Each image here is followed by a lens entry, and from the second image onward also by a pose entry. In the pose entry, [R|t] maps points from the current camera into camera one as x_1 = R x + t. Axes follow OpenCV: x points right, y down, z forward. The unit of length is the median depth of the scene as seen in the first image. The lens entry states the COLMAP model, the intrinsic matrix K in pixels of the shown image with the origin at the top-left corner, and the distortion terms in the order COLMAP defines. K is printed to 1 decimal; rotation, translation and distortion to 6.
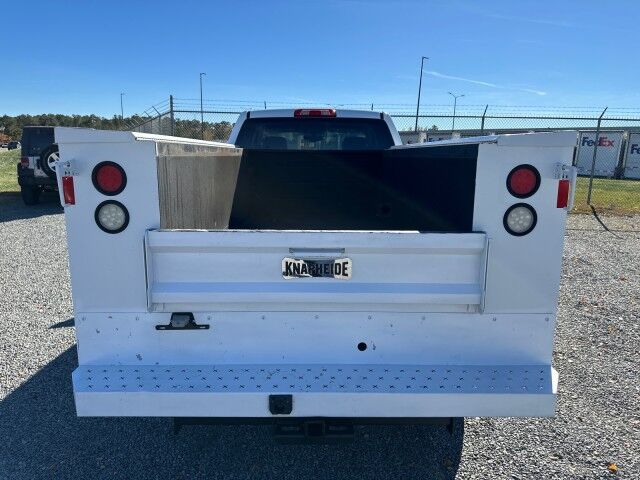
lens RADIAL K [[448.1, 0, 320.0], [0, 448.1, 240.0], [0, 0, 1]] dist [0.089395, -0.119561]
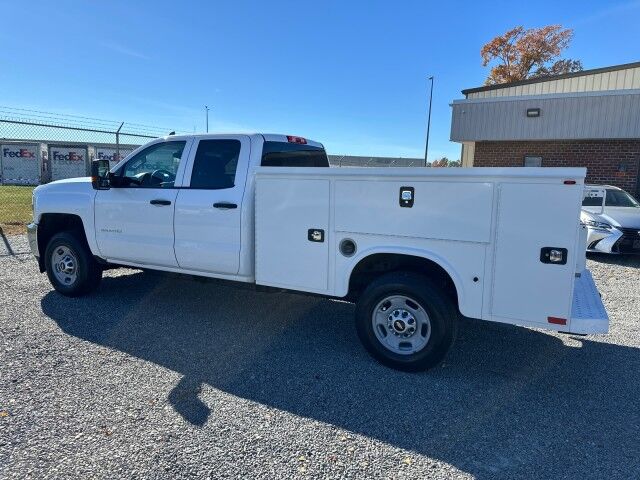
lens RADIAL K [[448.1, 0, 320.0], [0, 448.1, 240.0], [0, 0, 1]] dist [0.089395, -0.119561]
pose [[0.460291, -0.129169, 0.878321, -2.335081], [0.152464, 0.986161, 0.065128, -0.228155], [-0.874578, 0.103935, 0.473615, 1.015613]]
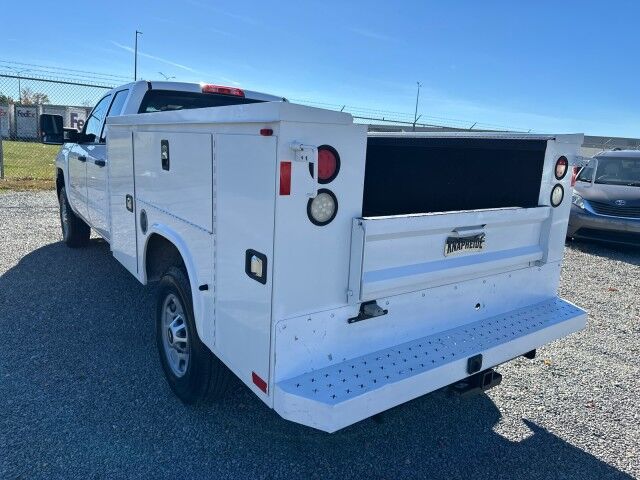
lens RADIAL K [[448.1, 0, 320.0], [0, 448.1, 240.0], [0, 0, 1]] dist [0.089395, -0.119561]
pose [[0.816530, -0.086219, 0.570829, -0.948428], [0.065275, 0.996232, 0.057102, -0.036551], [-0.573601, -0.009365, 0.819081, 0.264762]]
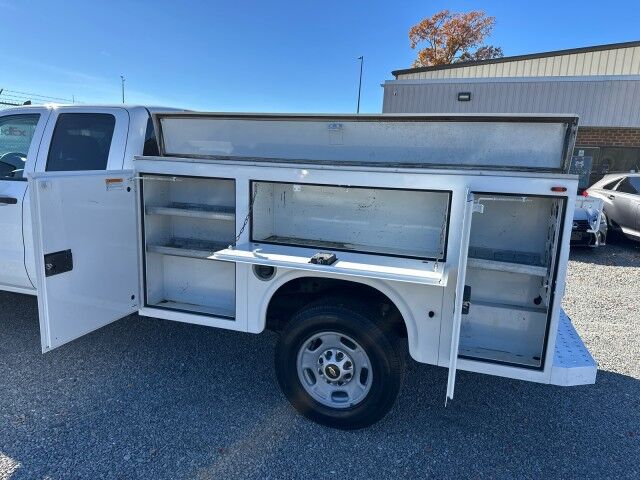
lens RADIAL K [[448.1, 0, 320.0], [0, 448.1, 240.0], [0, 0, 1]] dist [0.089395, -0.119561]
pose [[0.321577, -0.172321, 0.931071, -1.835185], [0.143335, 0.980829, 0.132025, -0.303207], [-0.935972, 0.090999, 0.340112, 1.170493]]
